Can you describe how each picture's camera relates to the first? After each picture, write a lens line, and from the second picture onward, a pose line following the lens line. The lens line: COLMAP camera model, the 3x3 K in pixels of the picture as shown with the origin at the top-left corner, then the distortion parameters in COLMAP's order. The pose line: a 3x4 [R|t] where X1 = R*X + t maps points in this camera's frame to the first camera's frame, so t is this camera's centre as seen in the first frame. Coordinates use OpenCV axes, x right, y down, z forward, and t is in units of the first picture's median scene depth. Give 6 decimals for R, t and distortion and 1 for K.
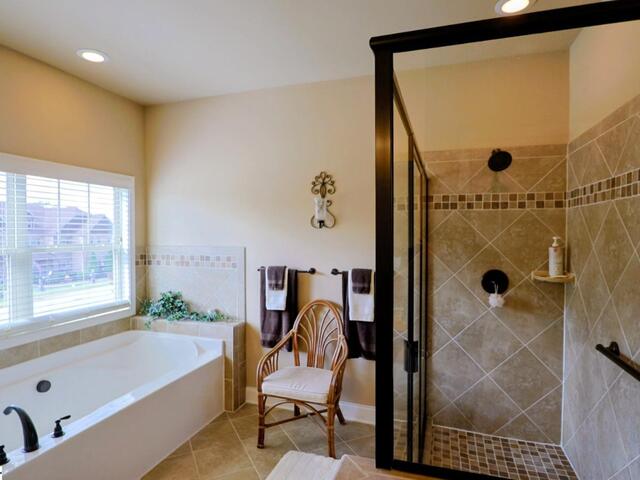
lens RADIAL K [[379.1, 0, 323.6], [0, 379.1, 244.4], [0, 0, 1]] dist [-0.008368, -0.001210]
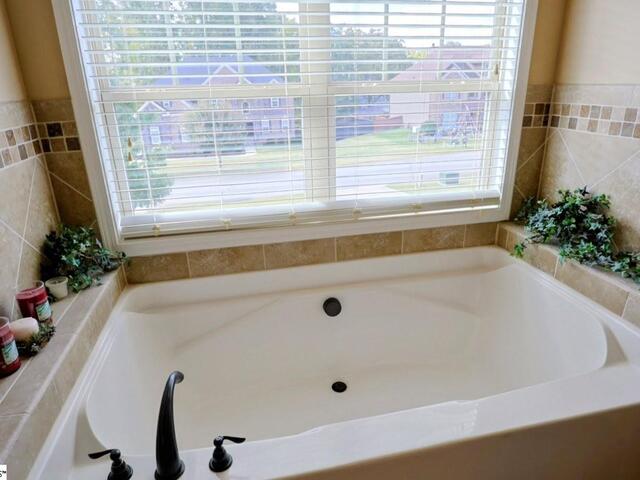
lens RADIAL K [[379.1, 0, 323.6], [0, 379.1, 244.4], [0, 0, 1]] dist [-0.008368, -0.001210]
pose [[0.485926, 0.303236, -0.819710, -0.172572], [0.002395, 0.937418, 0.348199, 0.027789], [0.873997, -0.171162, 0.454789, 0.529397]]
